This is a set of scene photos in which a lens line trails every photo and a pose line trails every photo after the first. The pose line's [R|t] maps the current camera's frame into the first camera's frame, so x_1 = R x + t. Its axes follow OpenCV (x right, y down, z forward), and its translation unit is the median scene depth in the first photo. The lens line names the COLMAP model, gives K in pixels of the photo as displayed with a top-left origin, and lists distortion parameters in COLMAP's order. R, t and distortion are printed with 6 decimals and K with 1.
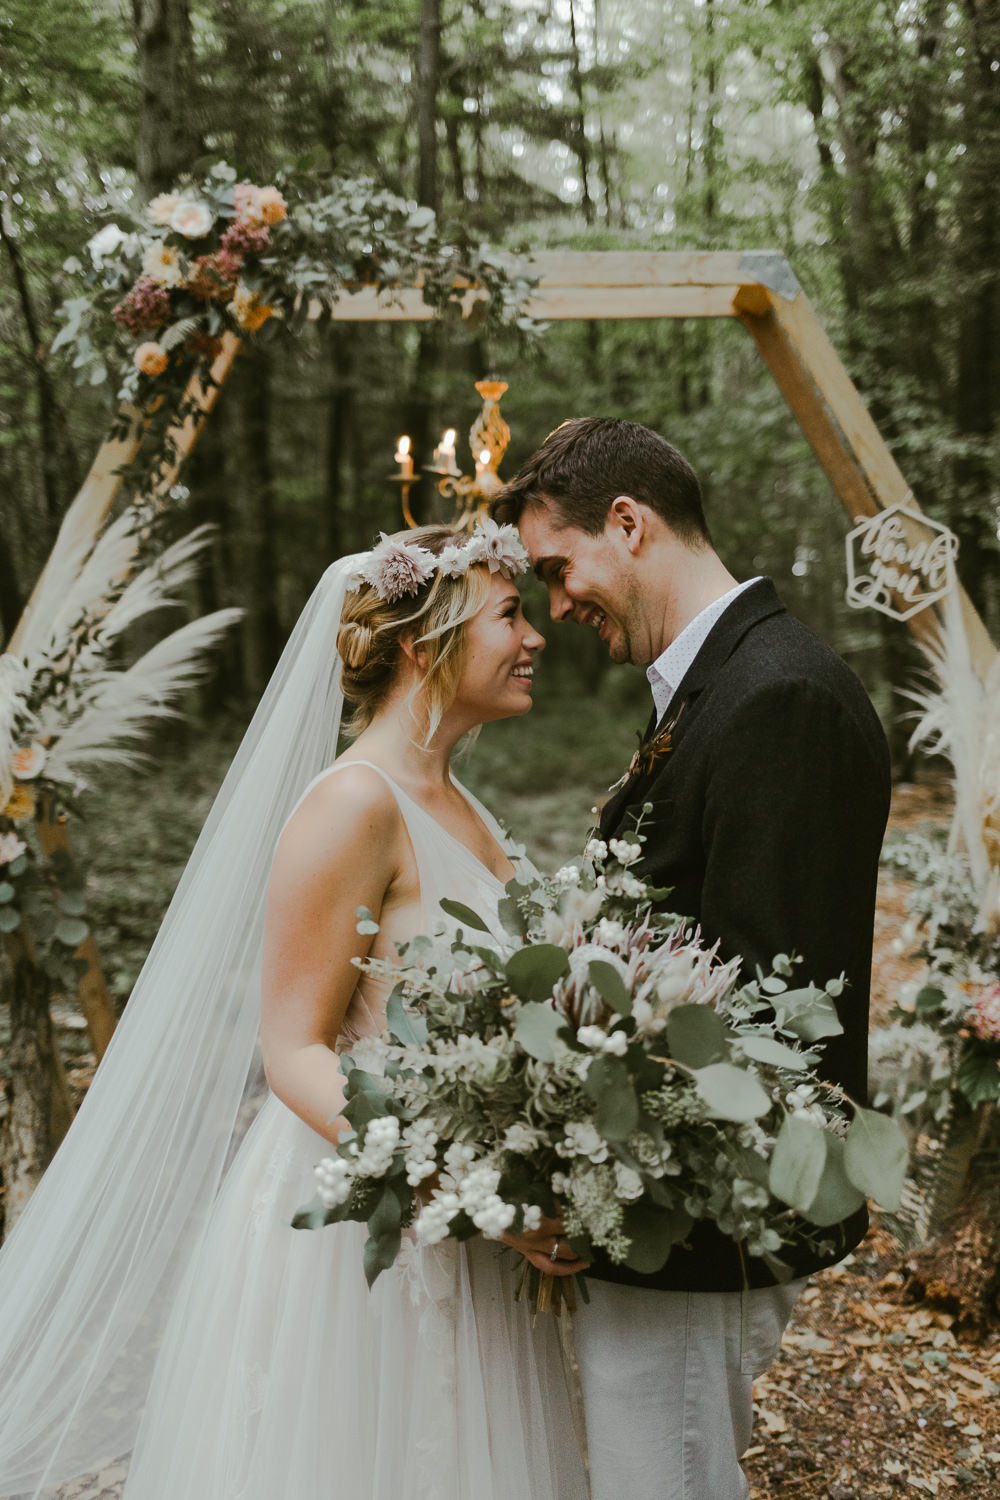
lens RADIAL K [[1479.4, 0, 500.0], [0, 1479.4, 750.0], [0, 0, 1]] dist [0.004935, -0.000589]
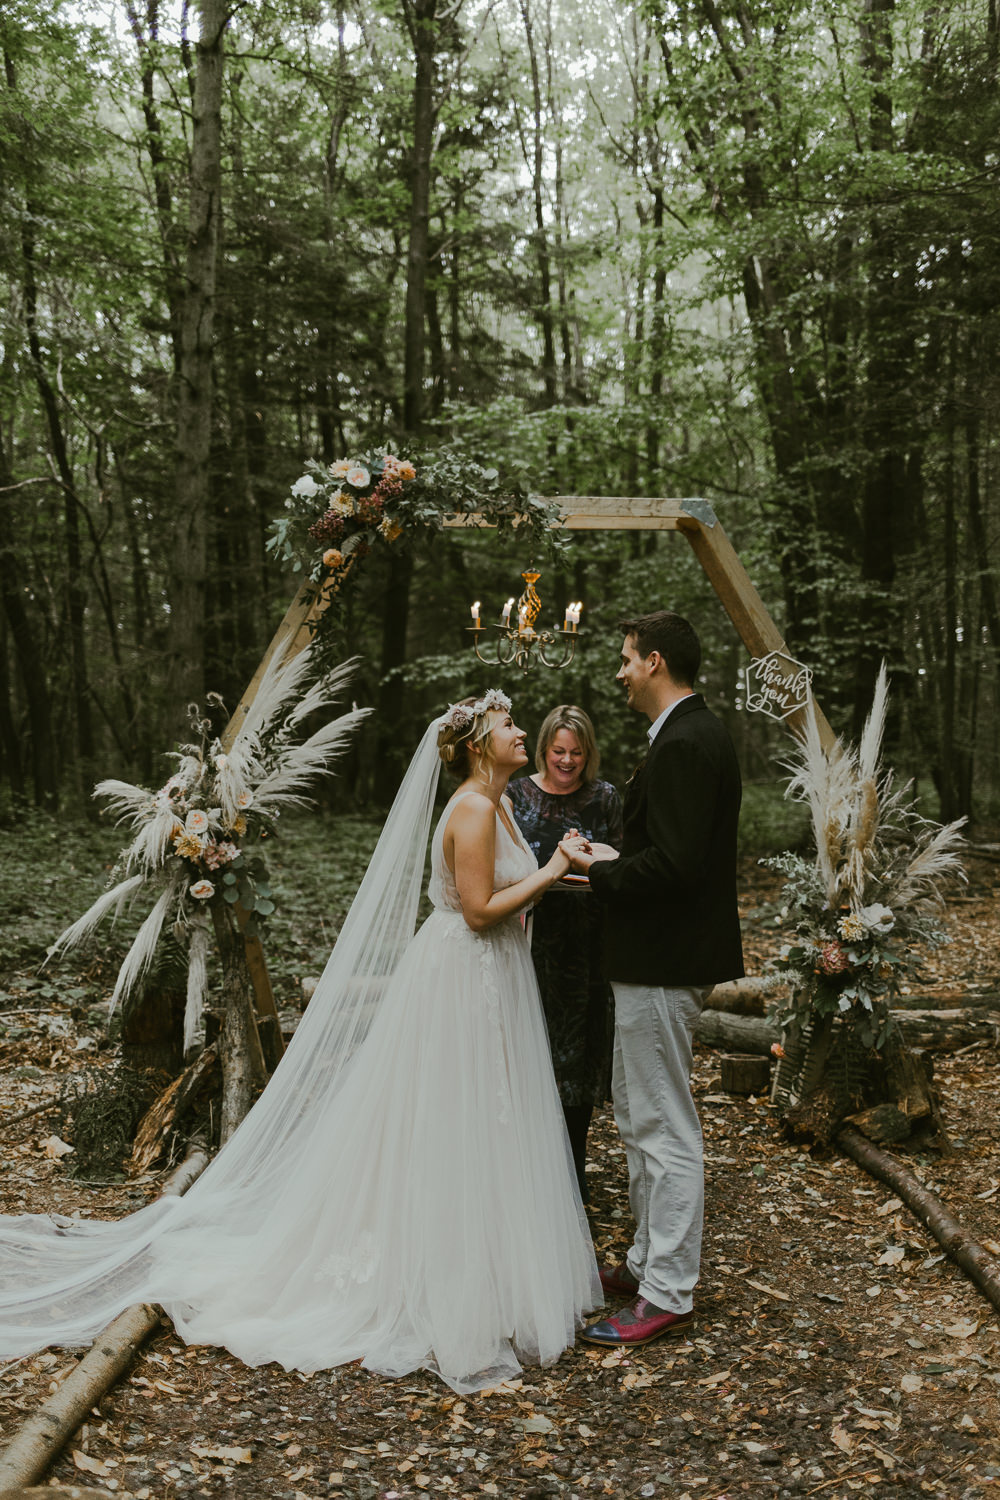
lens RADIAL K [[1468.8, 0, 500.0], [0, 1468.8, 750.0], [0, 0, 1]] dist [0.009056, -0.008220]
pose [[0.999241, 0.013802, 0.036423, -0.098806], [-0.011049, 0.997143, -0.074719, 0.071758], [-0.037351, 0.074260, 0.996539, -0.621069]]
